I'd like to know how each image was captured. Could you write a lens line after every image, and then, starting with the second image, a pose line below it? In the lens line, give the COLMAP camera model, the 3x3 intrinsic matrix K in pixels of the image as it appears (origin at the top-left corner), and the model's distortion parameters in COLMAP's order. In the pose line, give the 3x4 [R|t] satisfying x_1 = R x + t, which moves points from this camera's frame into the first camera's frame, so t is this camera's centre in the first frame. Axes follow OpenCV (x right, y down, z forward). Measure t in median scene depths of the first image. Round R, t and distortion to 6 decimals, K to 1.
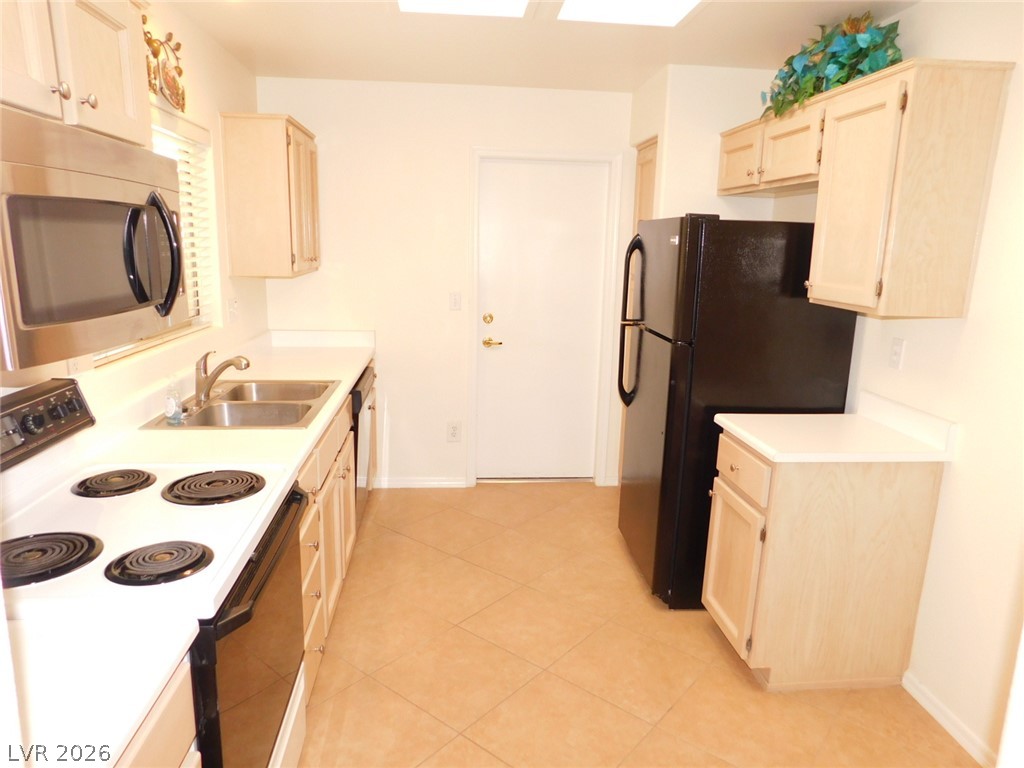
lens RADIAL K [[687.5, 0, 511.6], [0, 687.5, 376.1], [0, 0, 1]] dist [-0.000748, -0.001473]
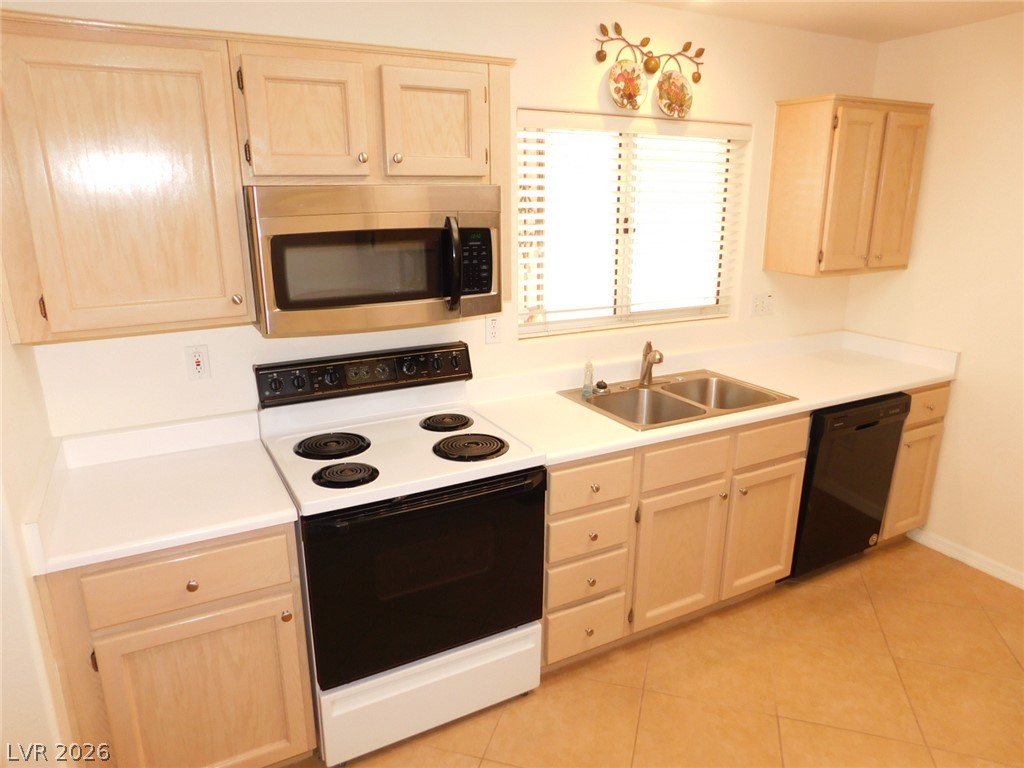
lens RADIAL K [[679.7, 0, 516.7], [0, 679.7, 388.5], [0, 0, 1]] dist [-0.074123, 0.070818]
pose [[0.391550, 0.230964, -0.890699, 0.440195], [-0.169887, 0.969490, 0.176713, -0.114593], [0.904338, 0.082126, 0.418842, 0.362242]]
